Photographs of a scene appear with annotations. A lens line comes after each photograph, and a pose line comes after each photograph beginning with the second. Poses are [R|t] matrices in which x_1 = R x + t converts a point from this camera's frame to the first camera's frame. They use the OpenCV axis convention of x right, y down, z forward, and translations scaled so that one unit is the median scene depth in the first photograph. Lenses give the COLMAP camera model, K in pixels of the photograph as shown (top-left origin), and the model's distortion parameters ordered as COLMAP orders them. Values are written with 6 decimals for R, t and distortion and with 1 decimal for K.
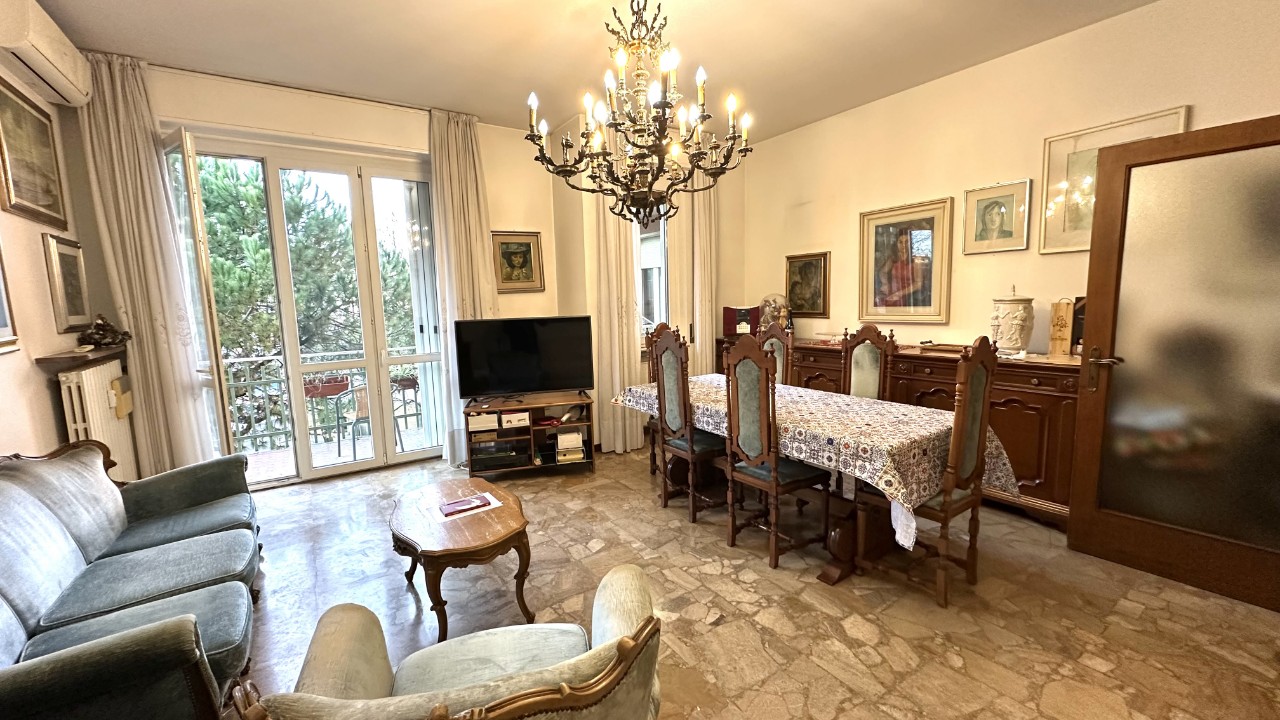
lens RADIAL K [[505.7, 0, 639.3], [0, 505.7, 359.6], [0, 0, 1]] dist [0.000780, -0.000264]
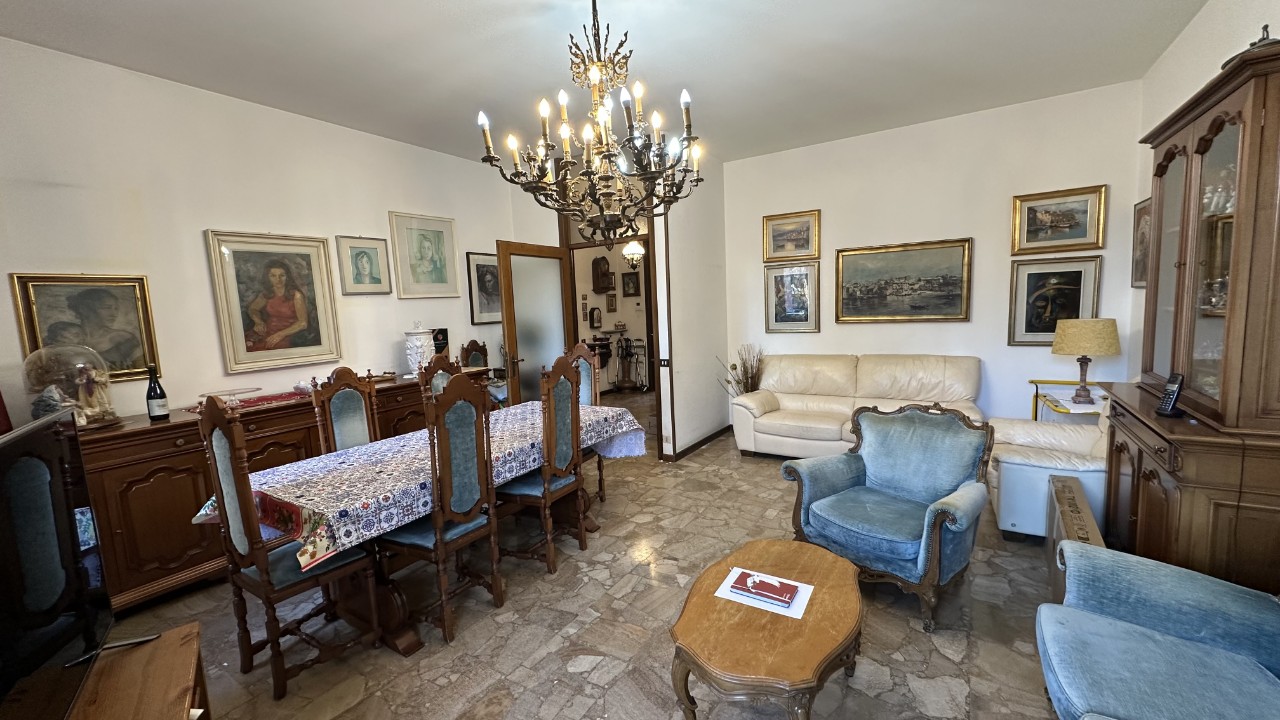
lens RADIAL K [[505.7, 0, 640.7], [0, 505.7, 358.3], [0, 0, 1]] dist [0.000780, -0.000264]
pose [[-0.402523, -0.052476, 0.913905, -0.674582], [0.166481, 0.977510, 0.129454, -0.125562], [-0.900144, 0.204256, -0.384734, 0.992431]]
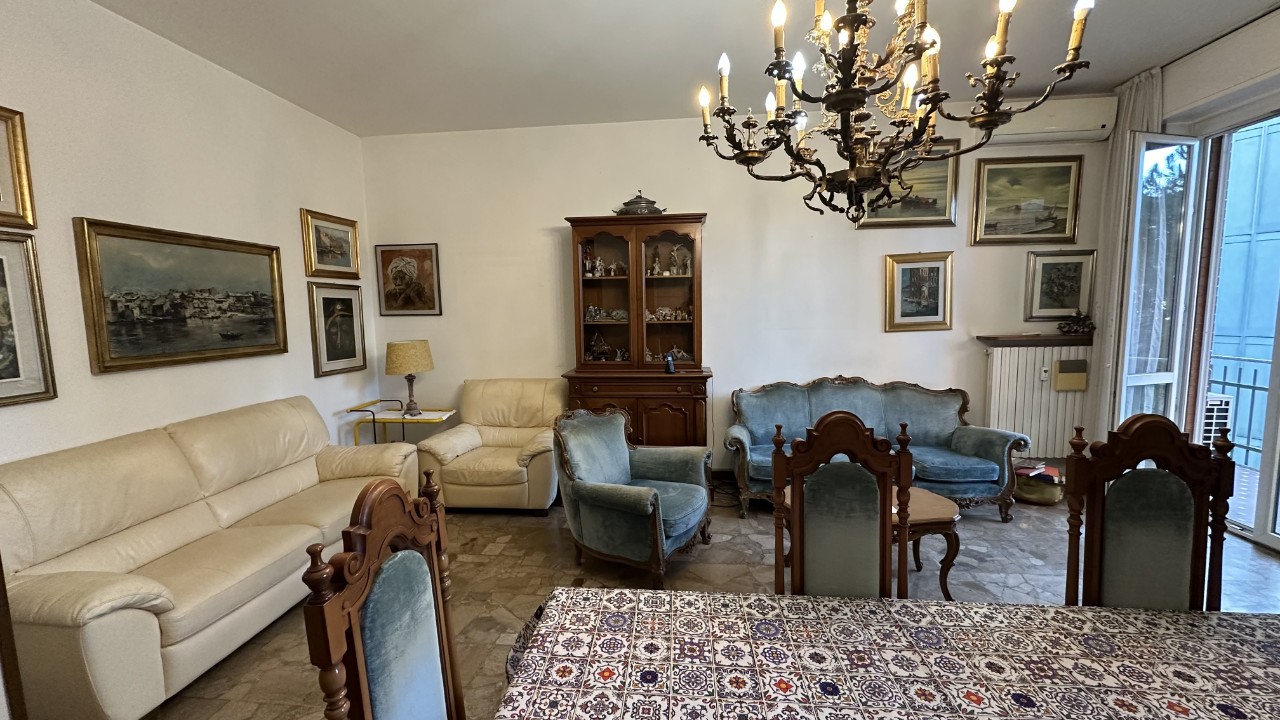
lens RADIAL K [[505.7, 0, 639.3], [0, 505.7, 361.2], [0, 0, 1]] dist [0.000780, -0.000264]
pose [[-0.635536, 0.120280, -0.762645, 0.551659], [-0.057849, 0.977595, 0.202389, -0.142517], [0.769901, 0.172744, -0.614339, 0.890888]]
